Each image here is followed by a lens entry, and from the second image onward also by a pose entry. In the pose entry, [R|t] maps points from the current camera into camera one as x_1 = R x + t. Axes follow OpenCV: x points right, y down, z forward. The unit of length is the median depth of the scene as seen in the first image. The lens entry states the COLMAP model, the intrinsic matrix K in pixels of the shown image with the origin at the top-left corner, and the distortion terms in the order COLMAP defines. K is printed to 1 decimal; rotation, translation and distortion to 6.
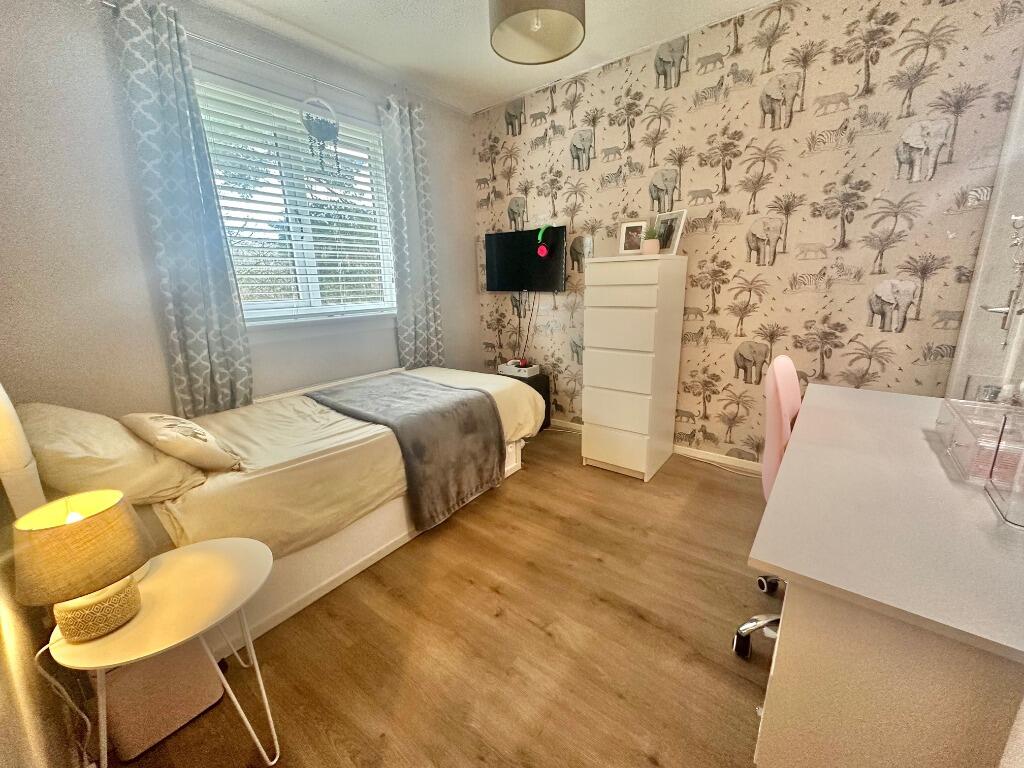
lens RADIAL K [[406.6, 0, 512.1], [0, 406.6, 383.1], [0, 0, 1]] dist [0.001030, 0.000141]
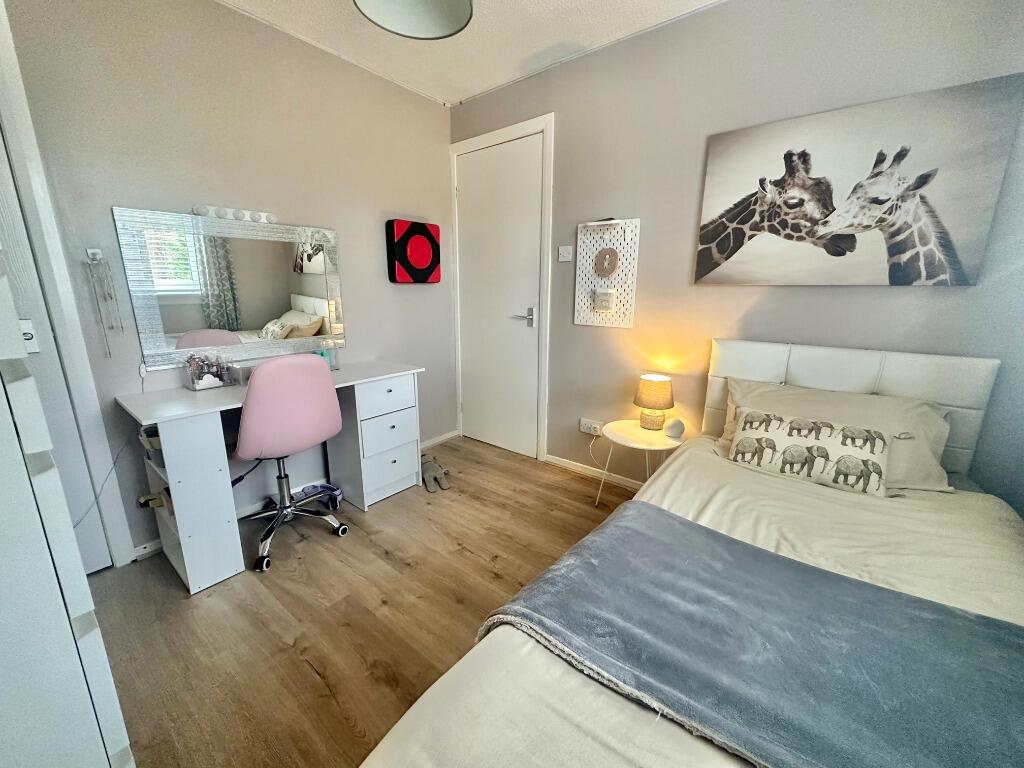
lens RADIAL K [[406.6, 0, 512.7], [0, 406.6, 384.0], [0, 0, 1]] dist [0.001030, 0.000141]
pose [[-0.999648, 0.024565, 0.009997, -0.103647], [0.026405, 0.886591, 0.461799, -0.457461], [0.002481, 0.461901, -0.886928, 1.721042]]
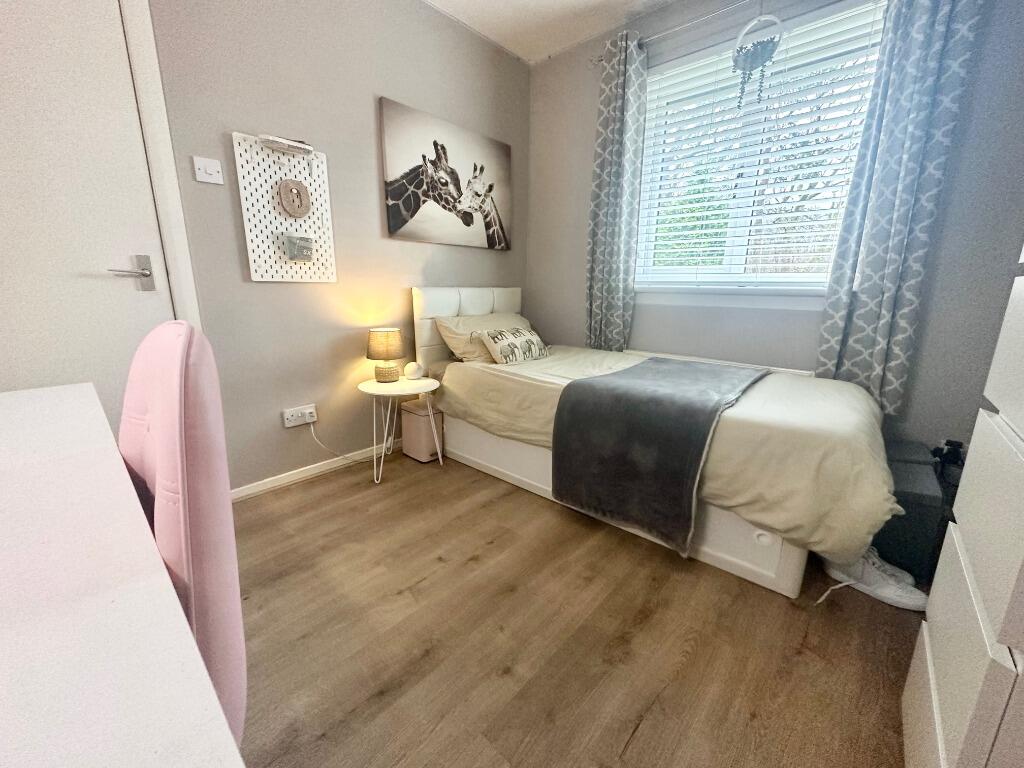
lens RADIAL K [[406.6, 0, 513.5], [0, 406.6, 380.3], [0, 0, 1]] dist [0.001030, 0.000141]
pose [[-0.069549, 0.255397, -0.964331, 0.748201], [-0.247179, 0.932116, 0.264692, -0.145229], [0.966471, 0.256771, -0.001699, 0.972598]]
